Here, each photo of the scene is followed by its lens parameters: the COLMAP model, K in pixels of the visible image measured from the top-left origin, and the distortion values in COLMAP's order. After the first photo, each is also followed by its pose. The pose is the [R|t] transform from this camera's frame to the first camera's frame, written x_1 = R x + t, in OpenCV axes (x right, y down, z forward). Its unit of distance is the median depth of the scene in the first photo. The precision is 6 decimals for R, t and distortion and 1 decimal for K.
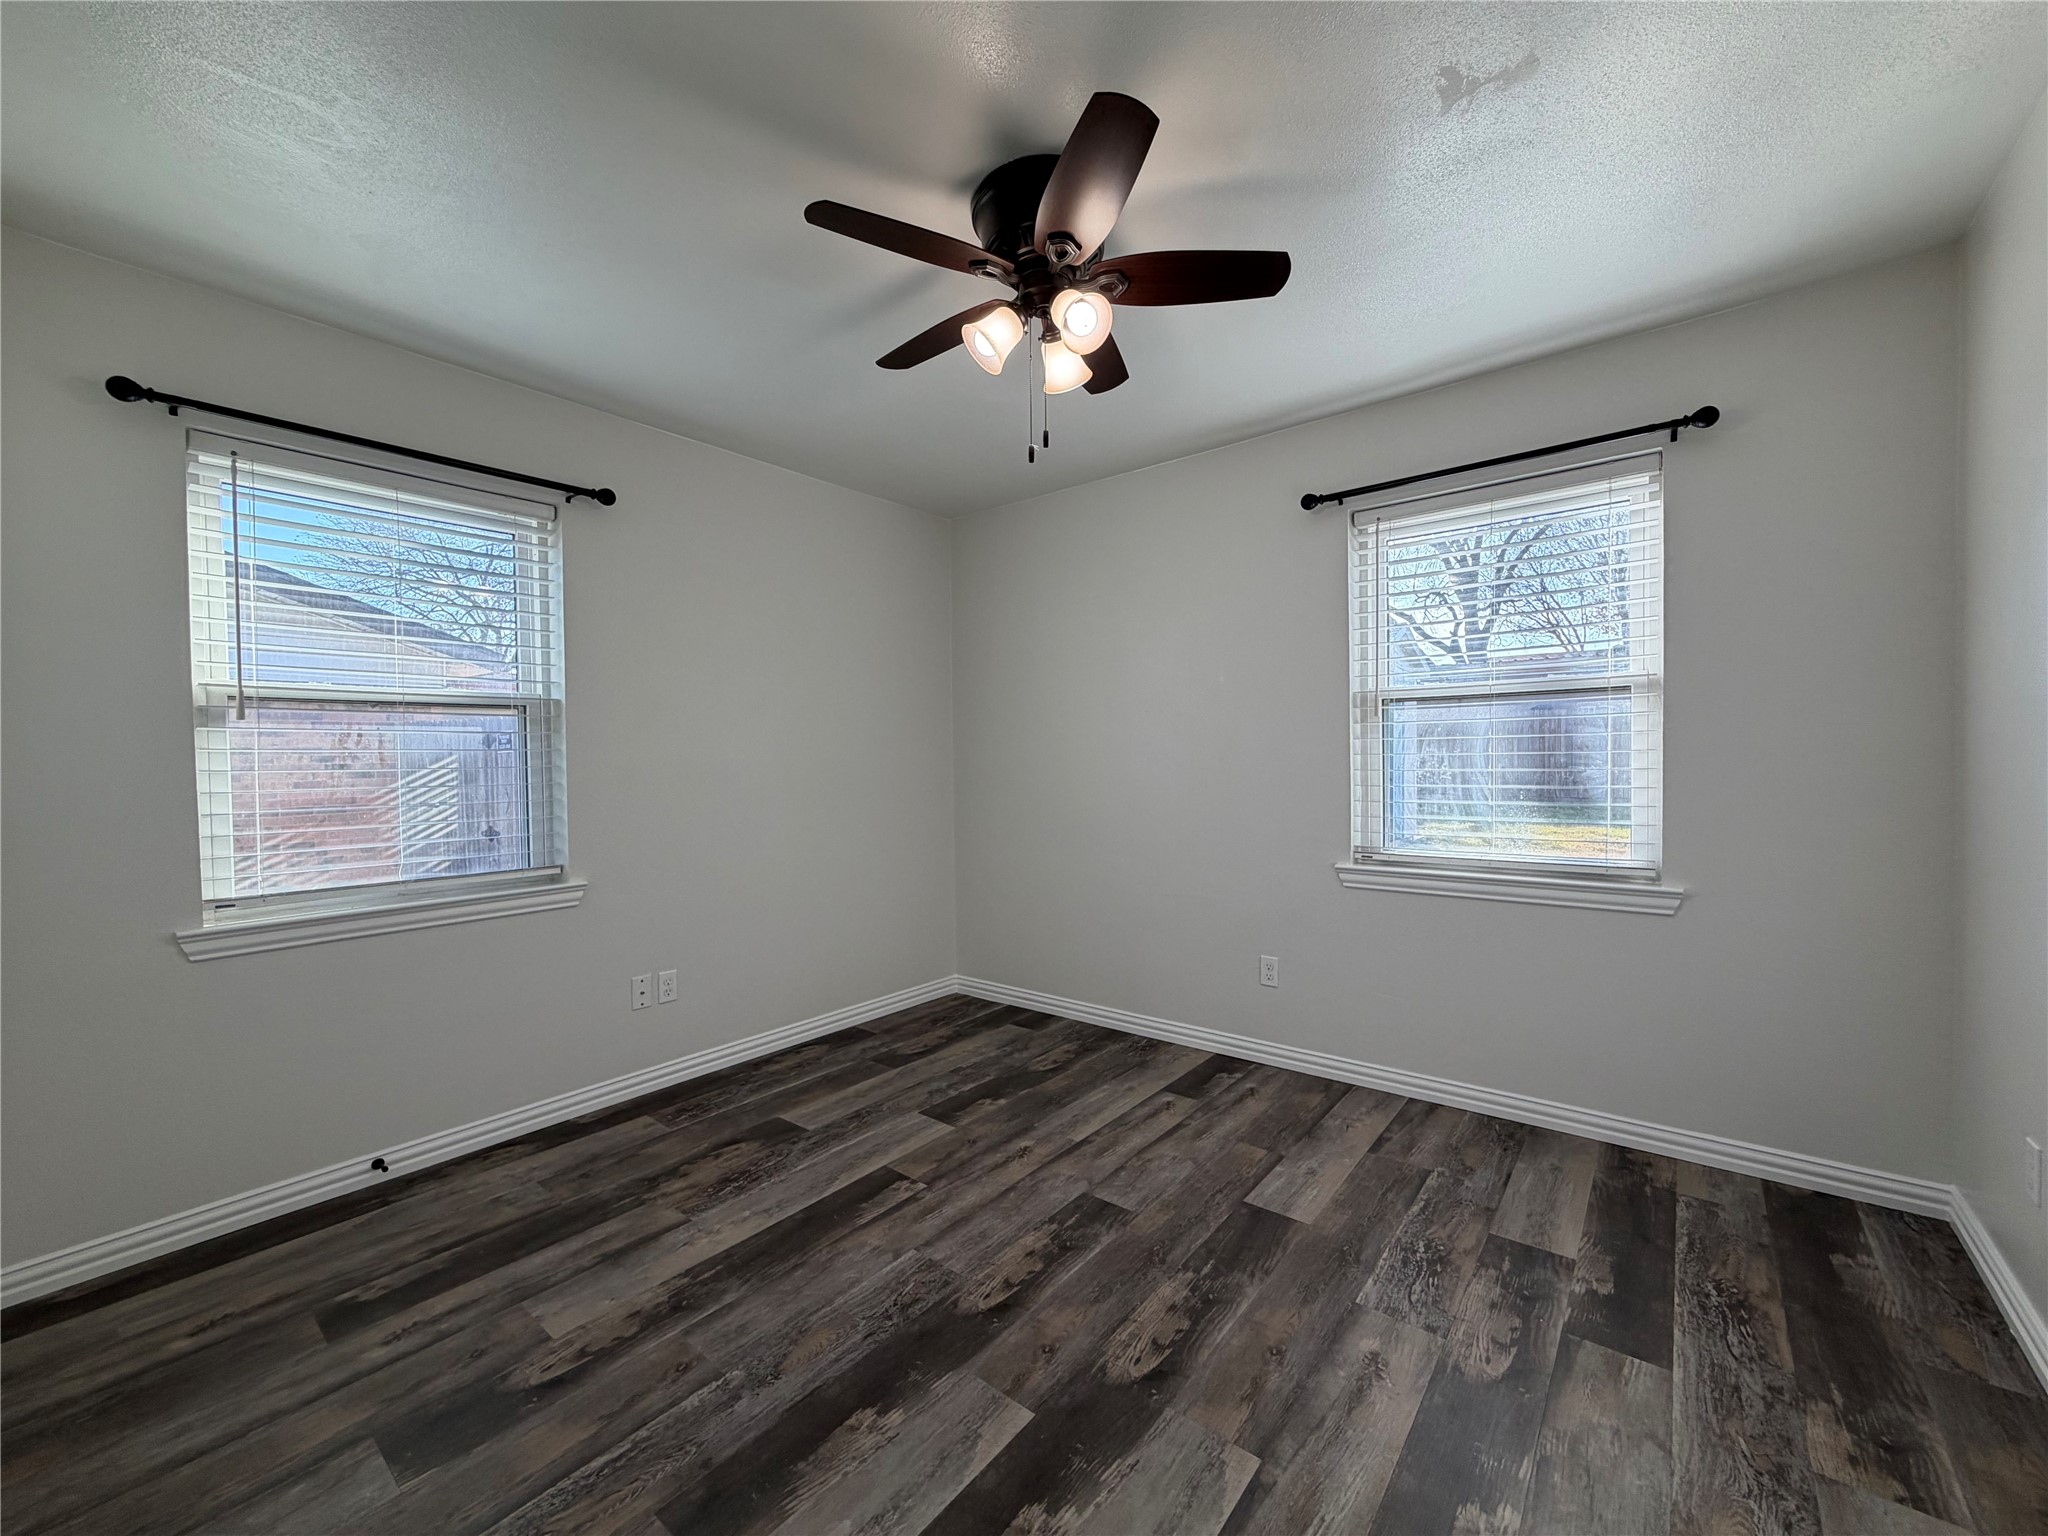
lens RADIAL K [[819.5, 0, 1017.6], [0, 819.5, 771.2], [0, 0, 1]] dist [-0.002318, 0.000044]
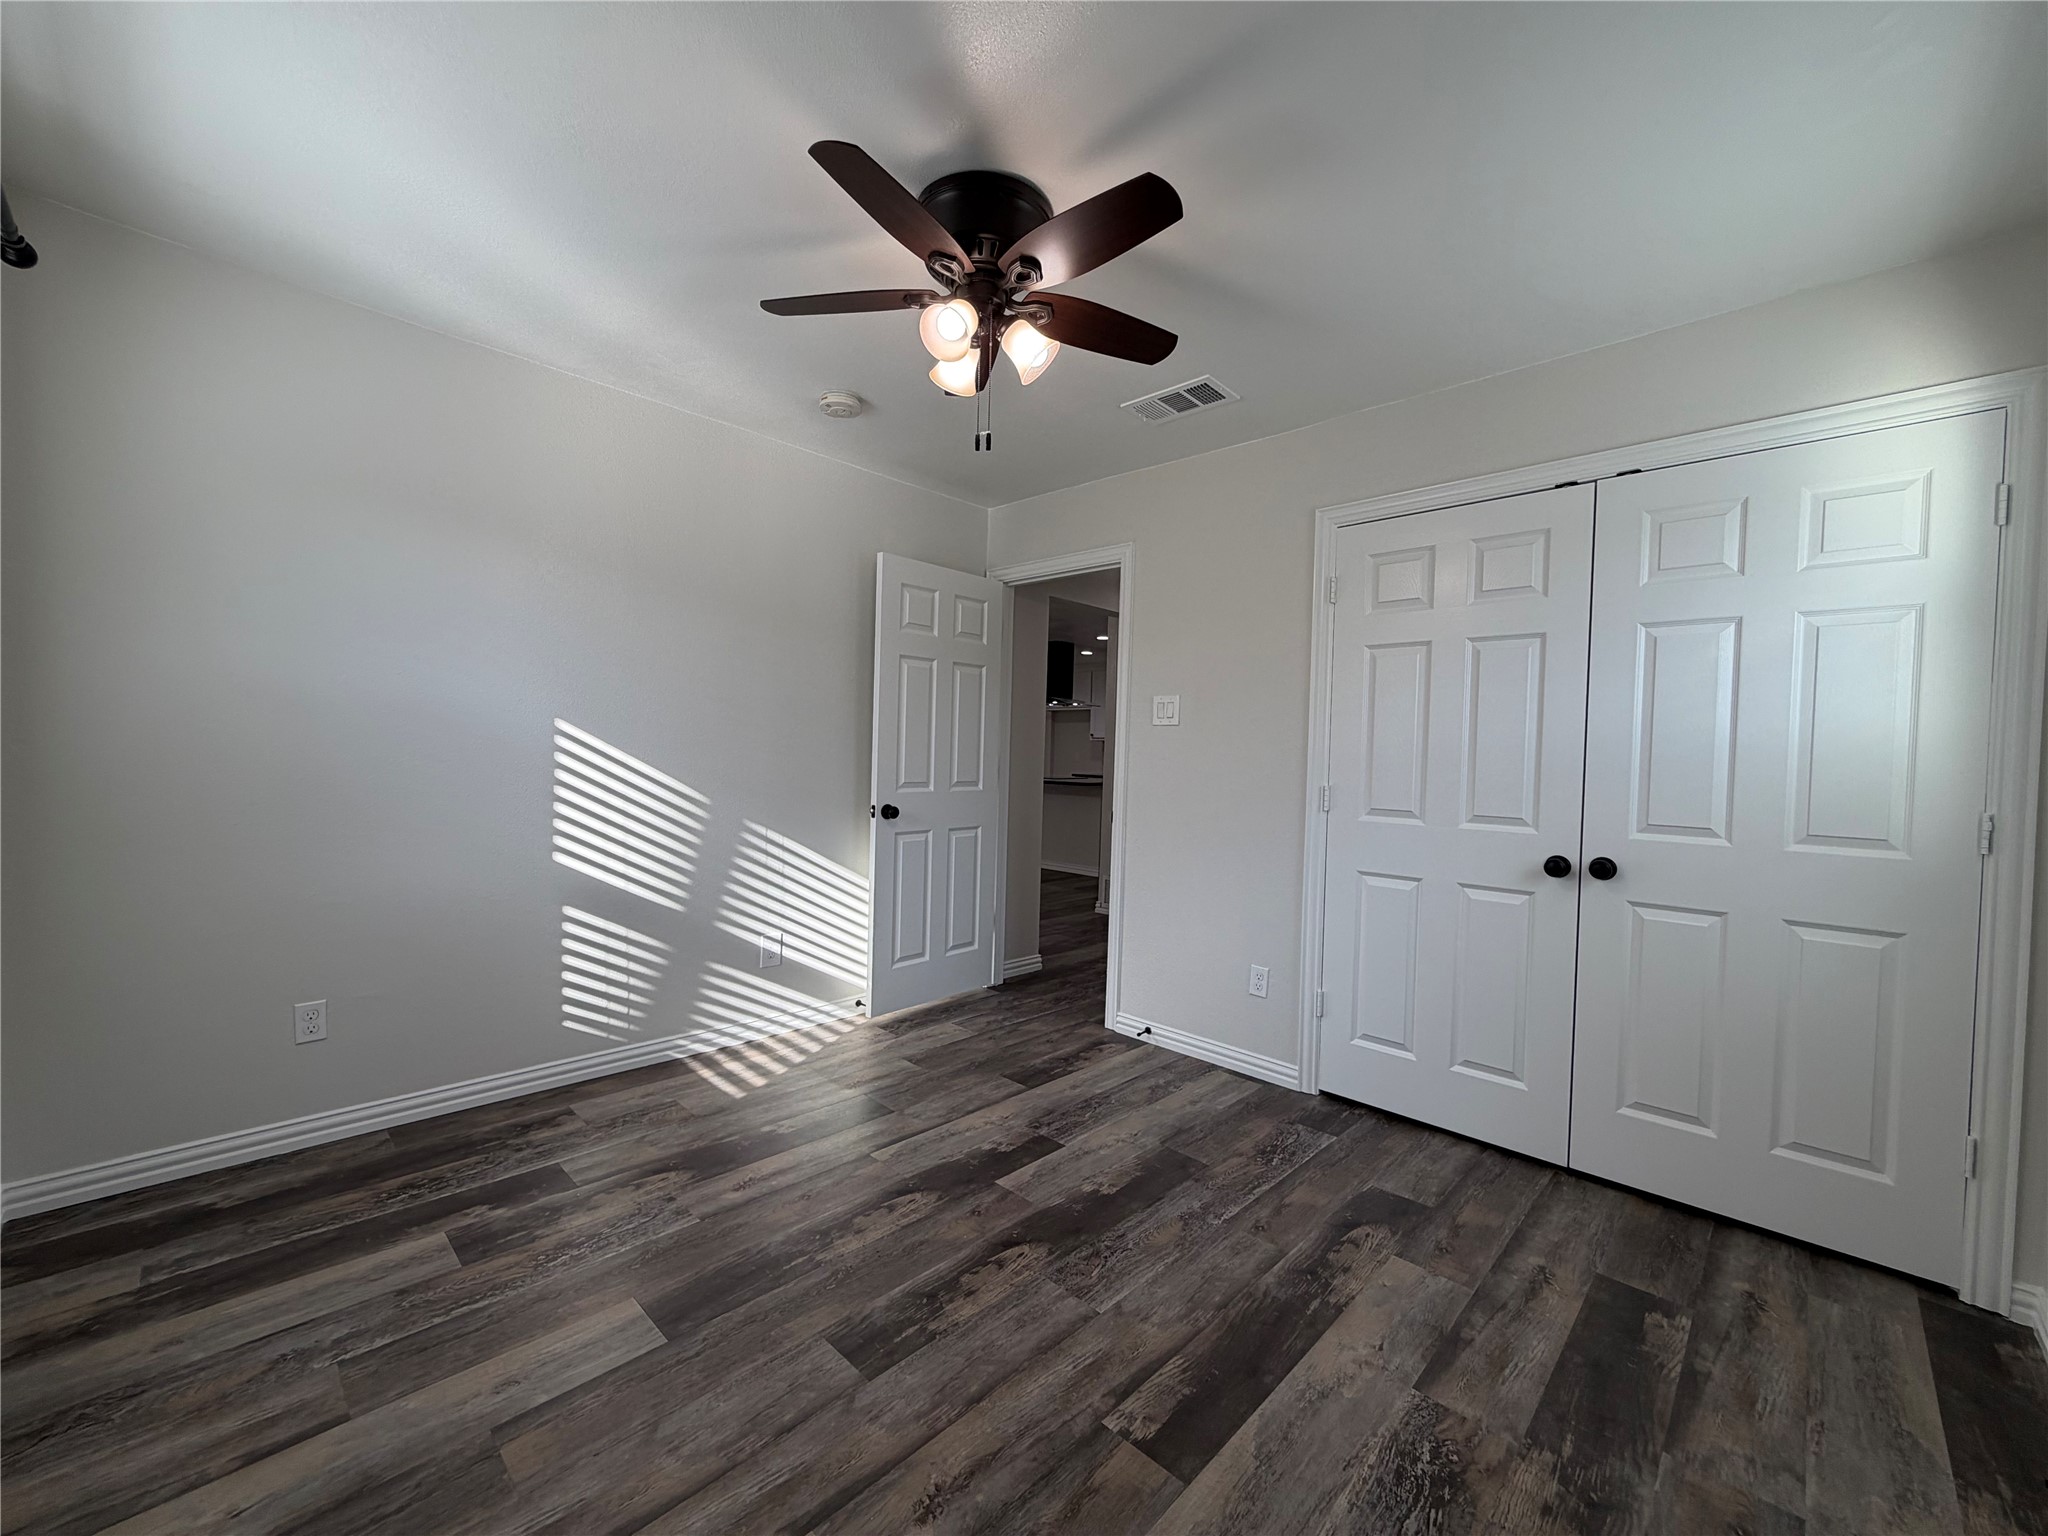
lens RADIAL K [[819.5, 0, 1017.6], [0, 819.5, 771.2], [0, 0, 1]] dist [-0.002318, 0.000044]
pose [[-0.995987, -0.019045, 0.087443, -0.111544], [-0.015289, 0.998940, 0.043428, -0.033619], [-0.088178, 0.041917, -0.995222, 1.988946]]
